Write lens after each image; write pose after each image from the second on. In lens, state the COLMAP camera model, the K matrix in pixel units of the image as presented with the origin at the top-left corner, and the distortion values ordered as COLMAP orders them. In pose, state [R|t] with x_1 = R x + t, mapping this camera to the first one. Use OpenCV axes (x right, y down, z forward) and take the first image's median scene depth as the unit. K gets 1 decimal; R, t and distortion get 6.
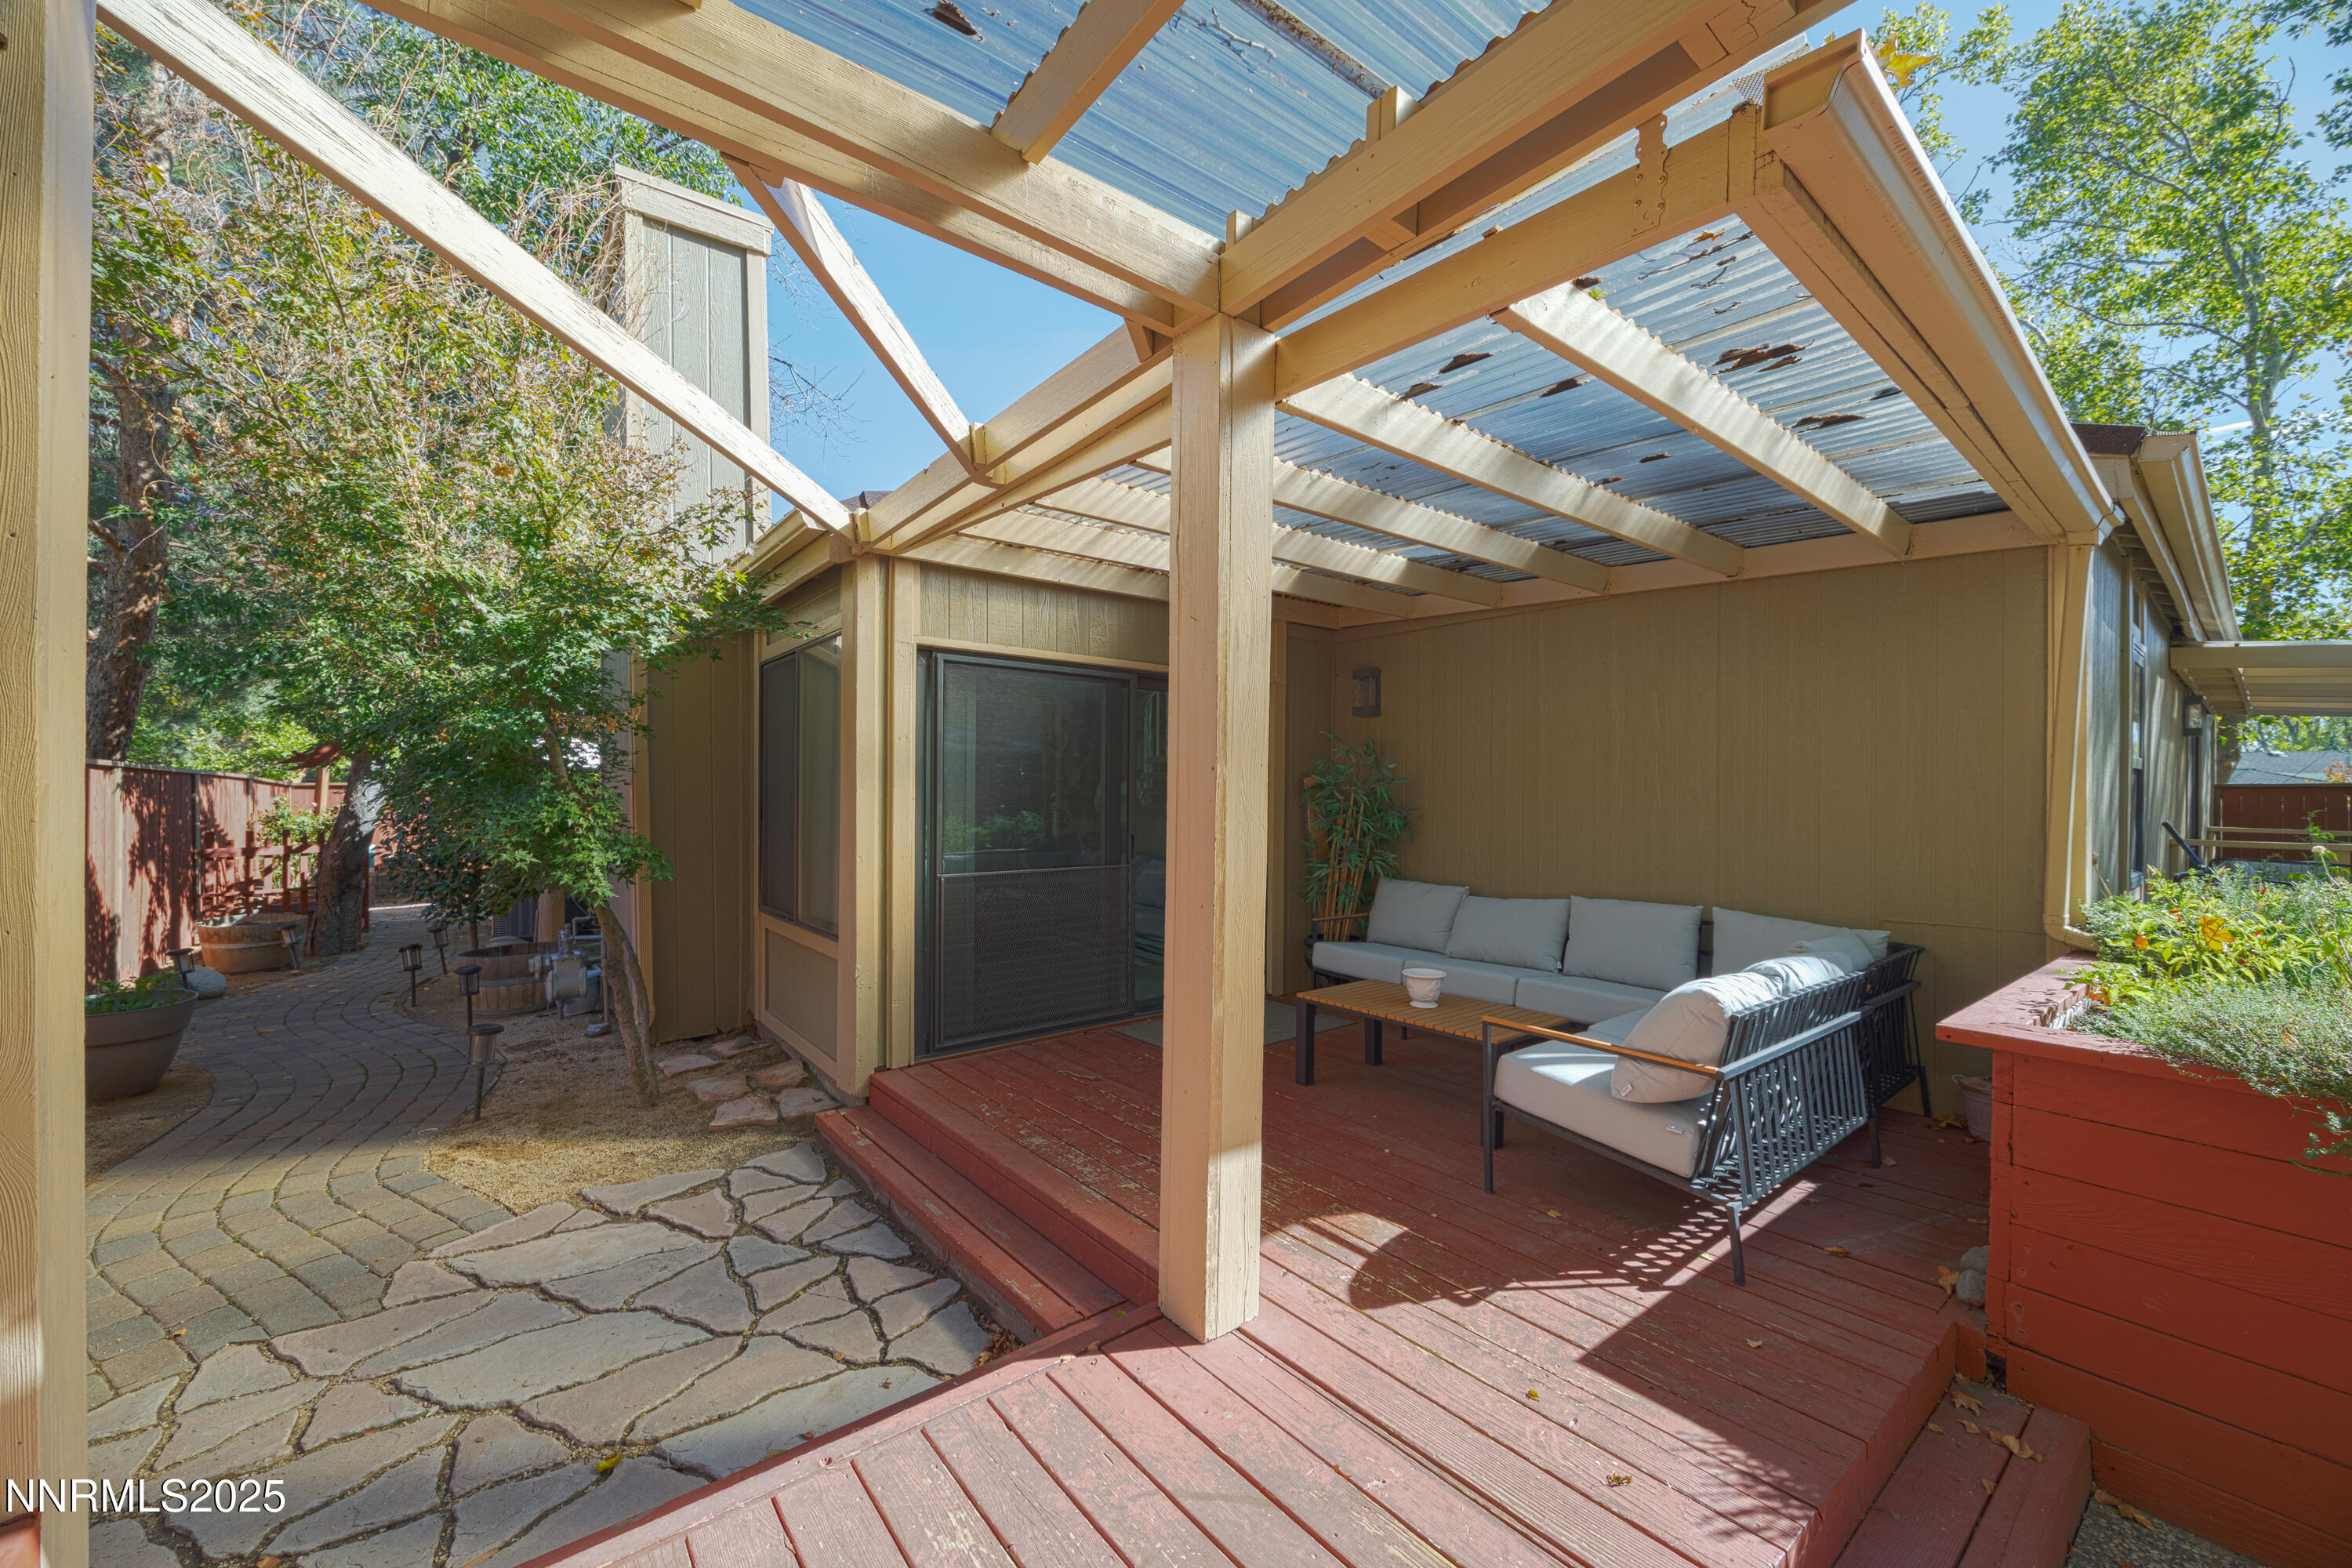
lens RADIAL K [[902.3, 0, 1189.2], [0, 902.3, 791.4], [0, 0, 1]] dist [-0.000598, -0.000066]
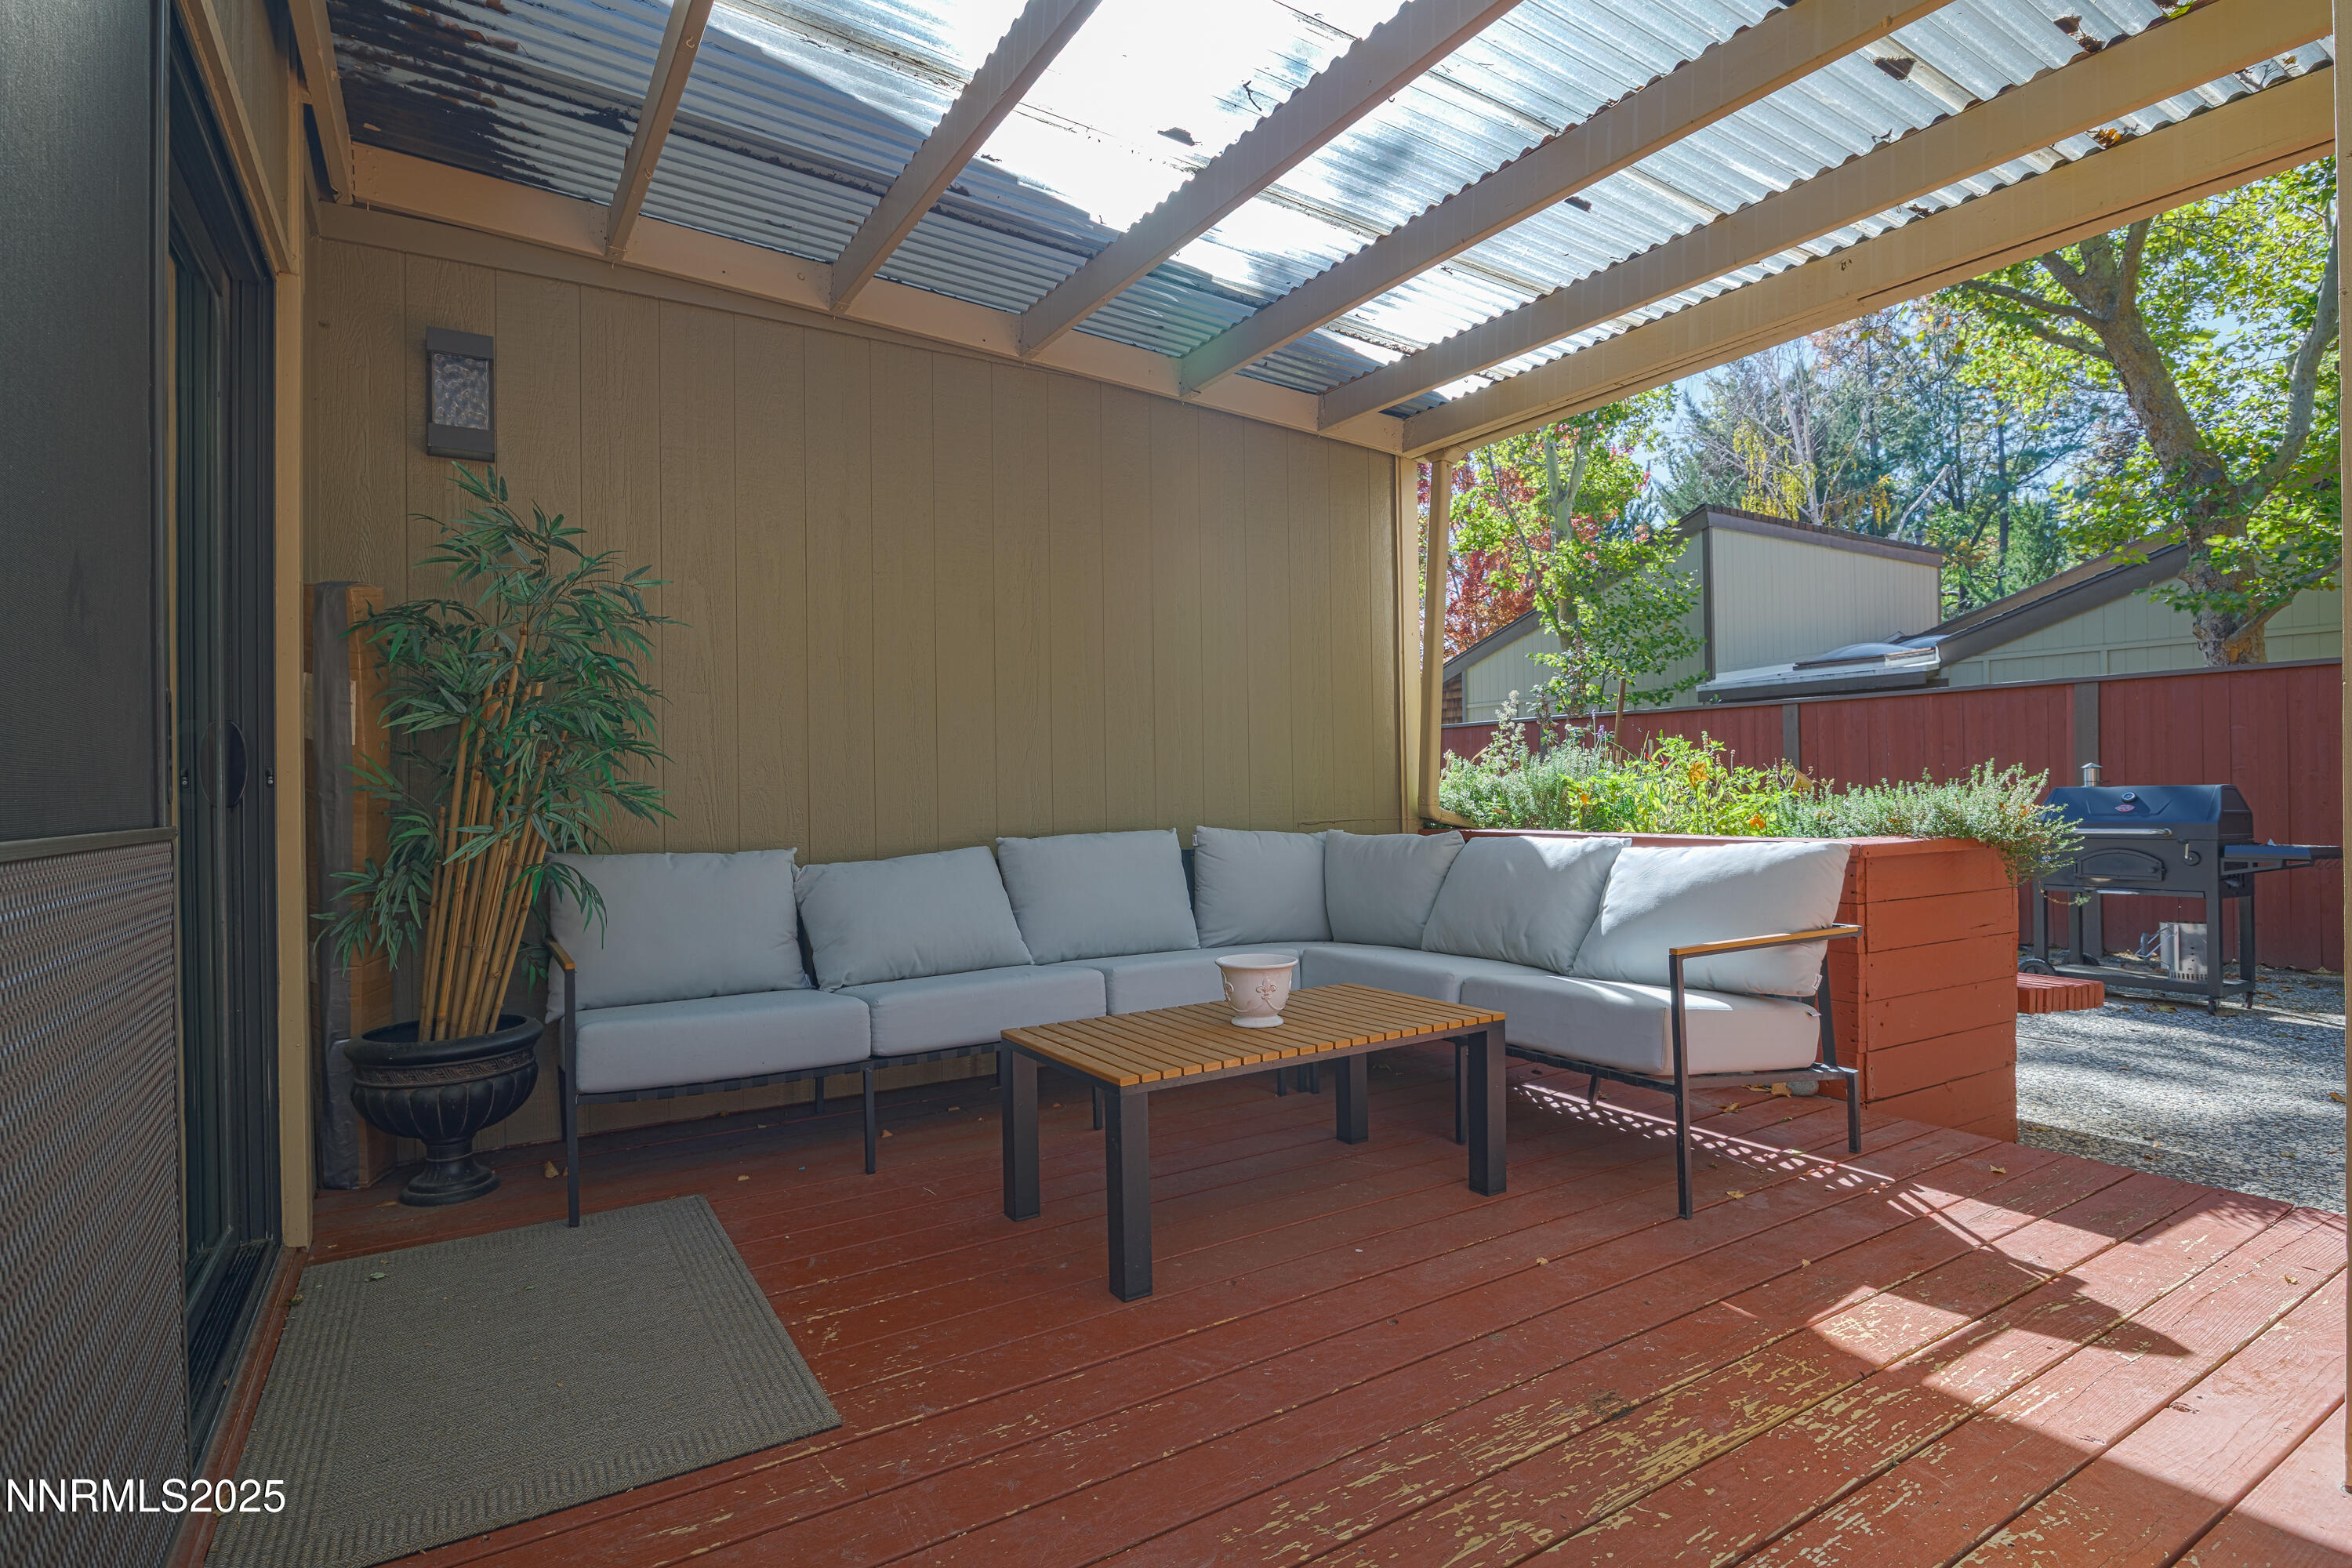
lens RADIAL K [[1185.2, 0, 1170.8], [0, 1185.2, 776.4], [0, 0, 1]] dist [-0.010441, -0.000303]
pose [[0.128772, 0.002604, 0.991671, -0.569055], [0.014314, 0.999887, -0.004485, 0.127786], [-0.991571, 0.014773, 0.128720, 1.275723]]
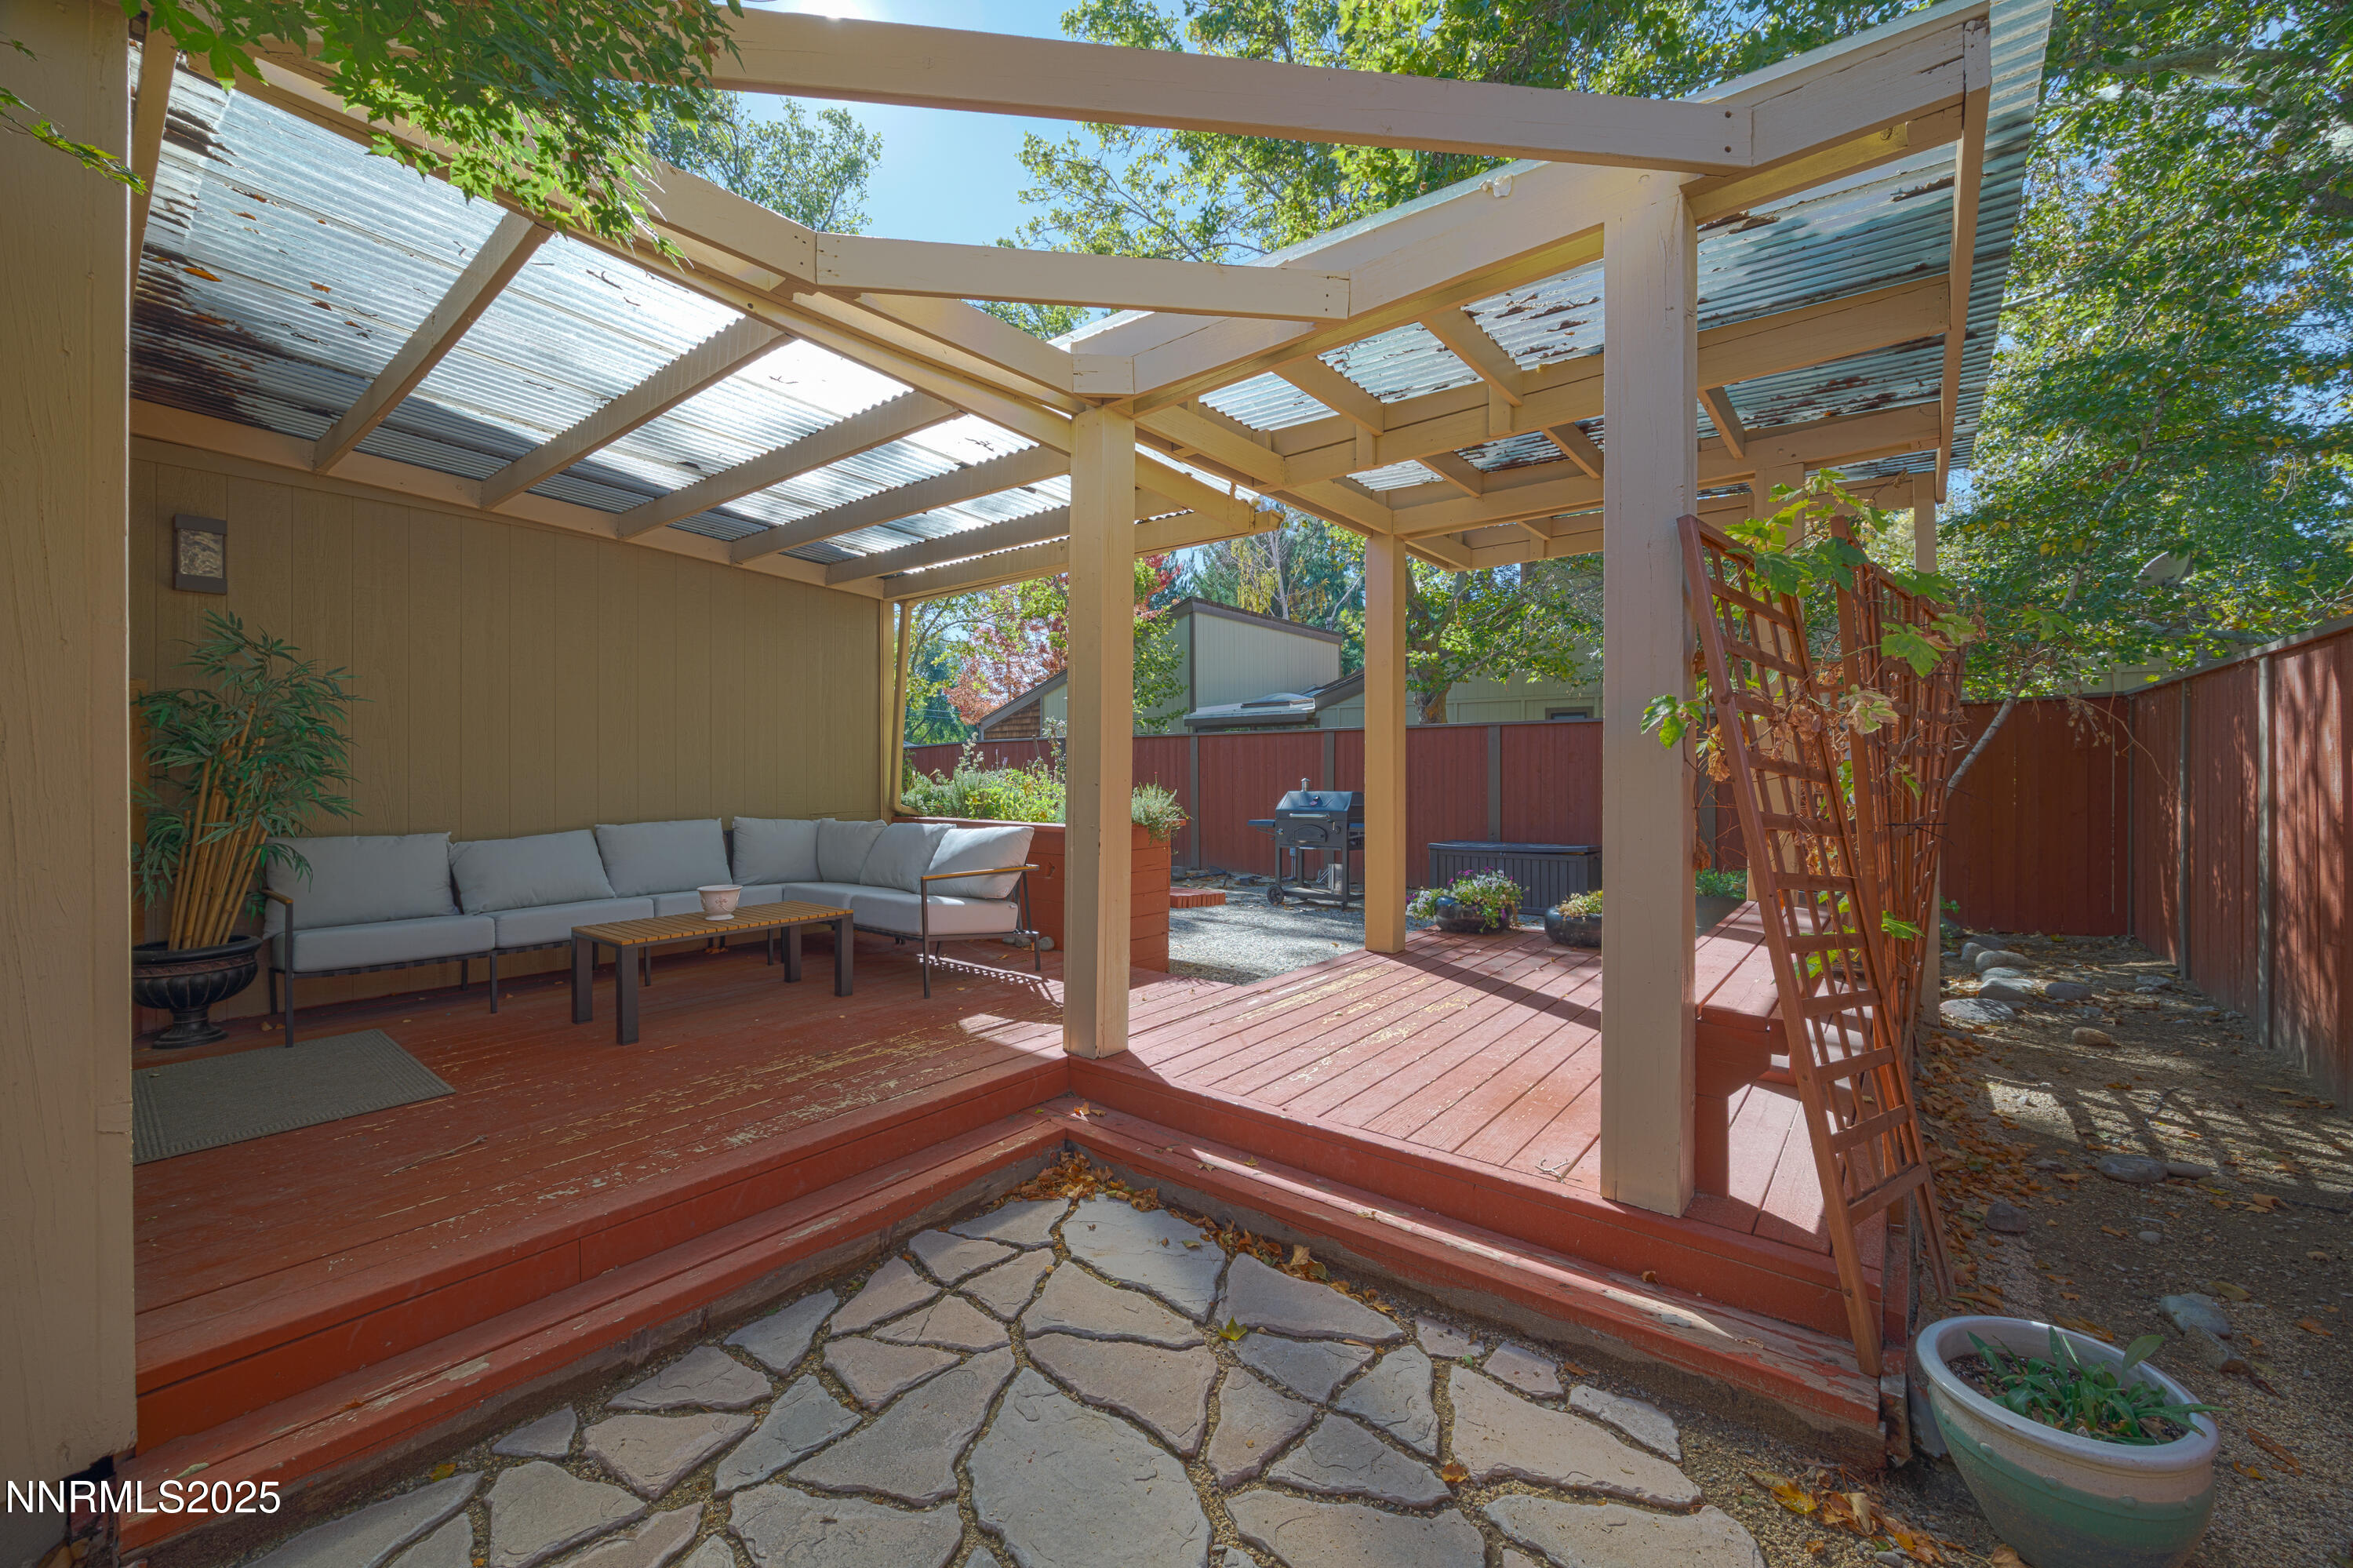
lens RADIAL K [[915.9, 0, 1174.8], [0, 915.9, 768.3], [0, 0, 1]] dist [0.001569, -0.000011]
pose [[-0.208874, -0.001289, 0.977942, -1.195831], [-0.001529, 0.999998, 0.000991, 0.078455], [-0.977941, -0.001288, -0.208876, 0.936581]]
